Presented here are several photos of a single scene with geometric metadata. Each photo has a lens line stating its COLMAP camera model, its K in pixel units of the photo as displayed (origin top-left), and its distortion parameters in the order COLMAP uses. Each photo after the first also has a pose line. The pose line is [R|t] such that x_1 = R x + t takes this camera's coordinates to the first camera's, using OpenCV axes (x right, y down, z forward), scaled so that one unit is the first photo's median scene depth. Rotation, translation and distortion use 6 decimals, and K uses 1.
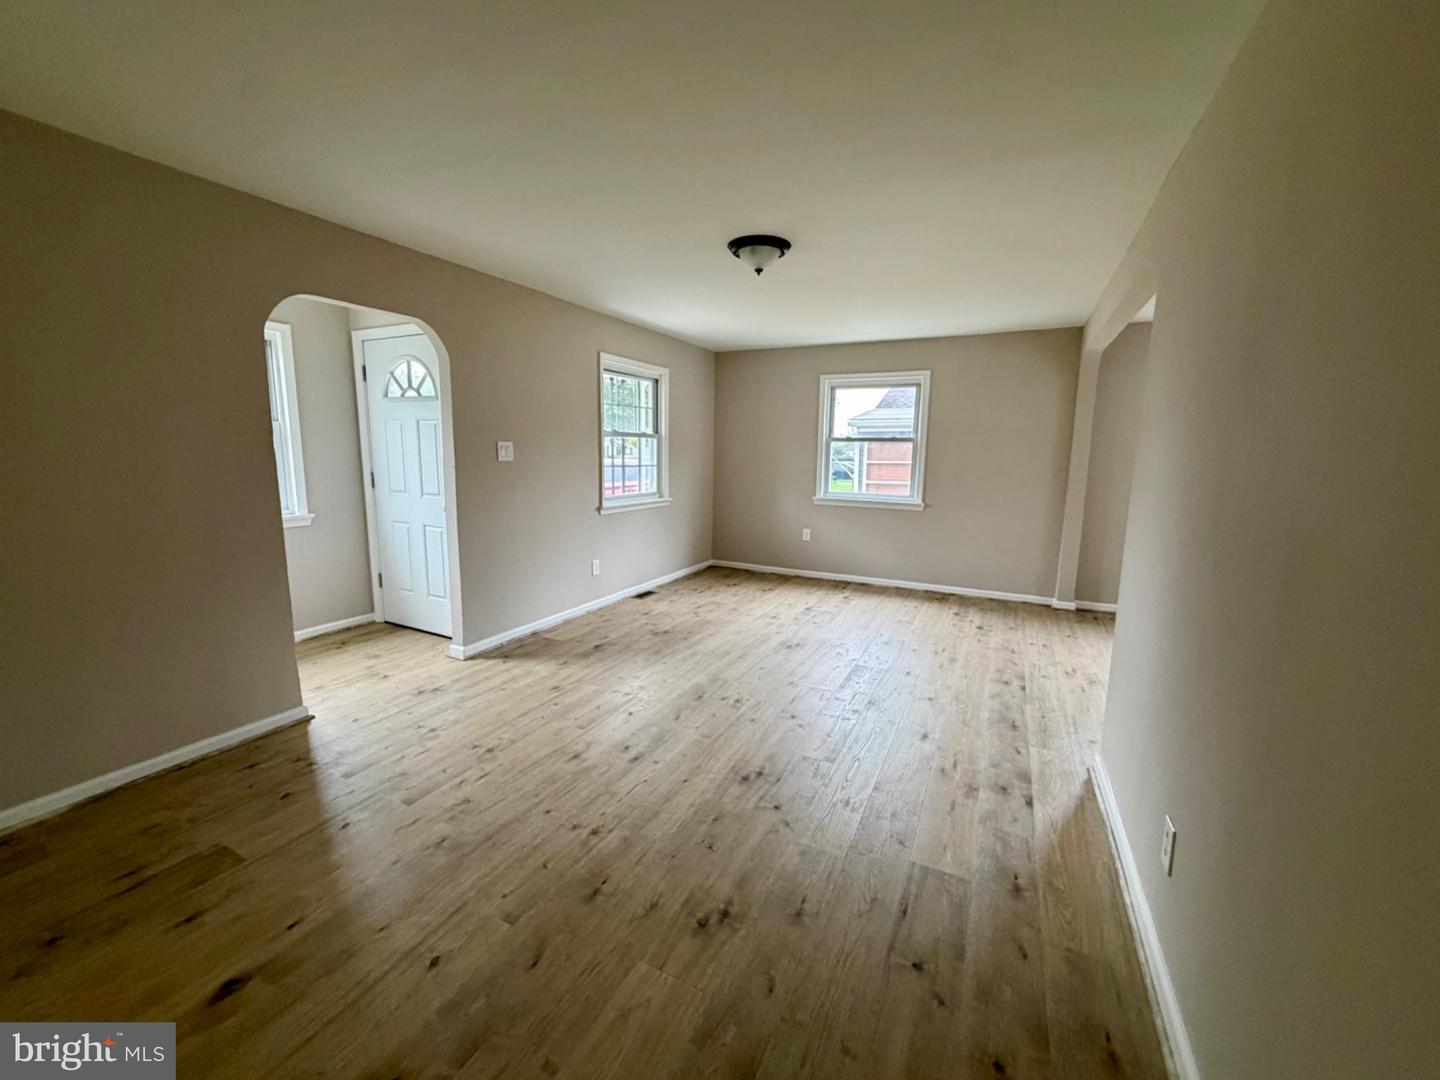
lens RADIAL K [[573.0, 0, 720.0], [0, 573.0, 540.0], [0, 0, 1]] dist [0.000251, 0.000345]
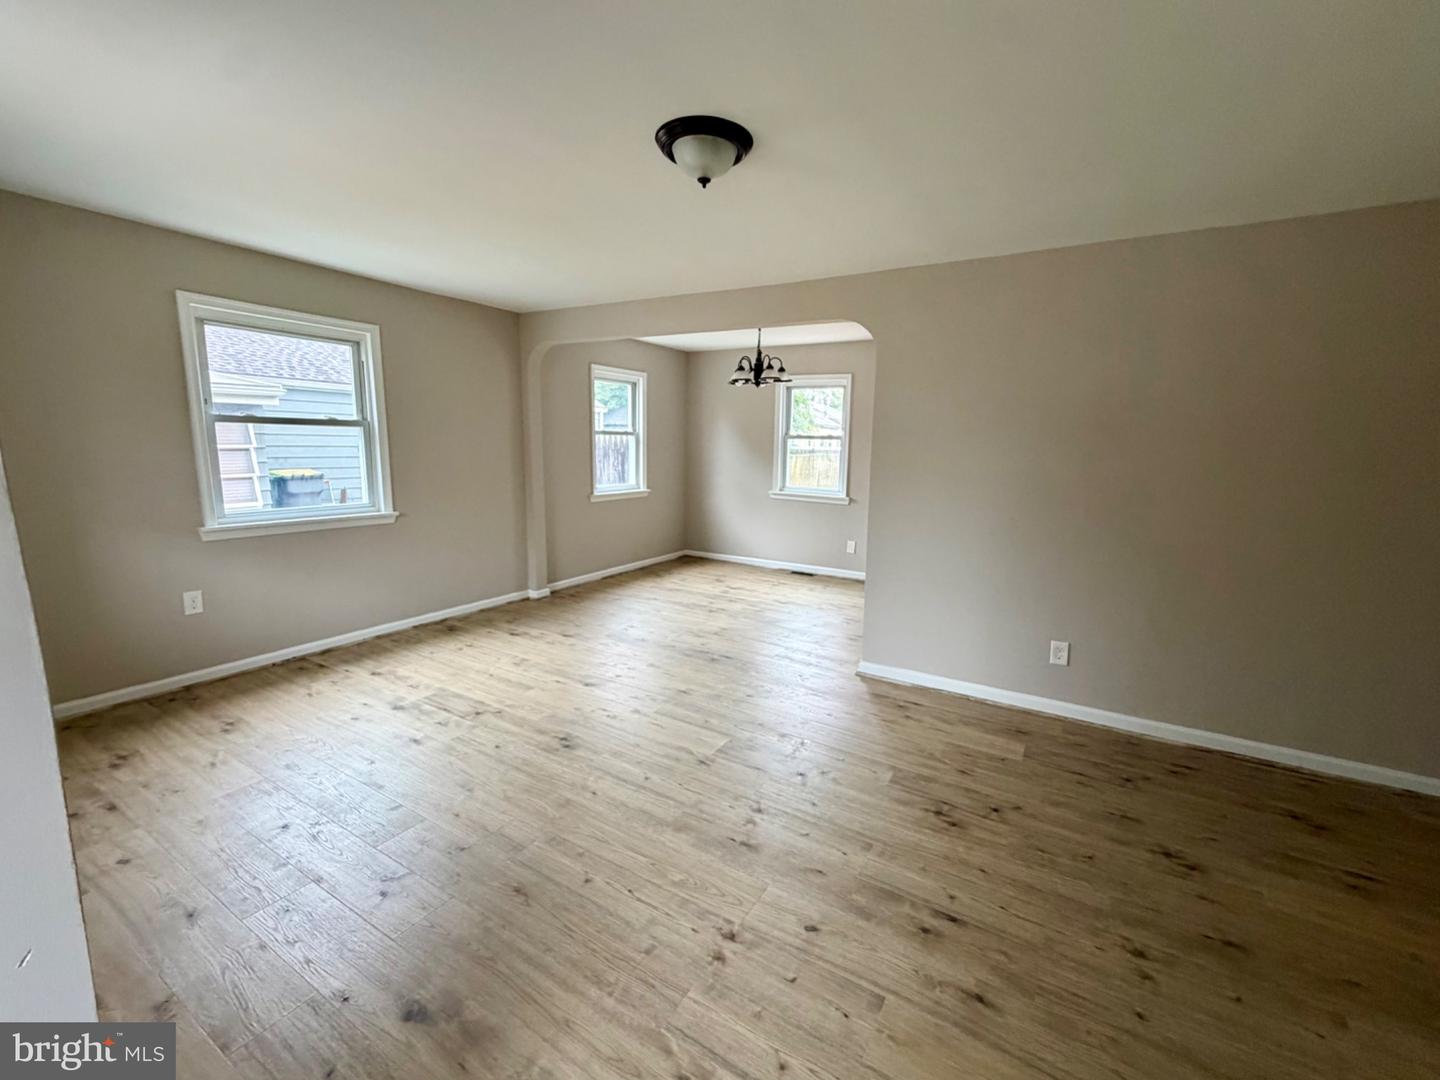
lens RADIAL K [[606.3, 0, 720.0], [0, 606.3, 540.0], [0, 0, 1]] dist [-0.010530, 0.000421]
pose [[0.090236, -0.173077, 0.980766, -0.479120], [0.138074, 0.977447, 0.159787, -0.125424], [-0.986303, 0.121000, 0.112098, 0.687991]]
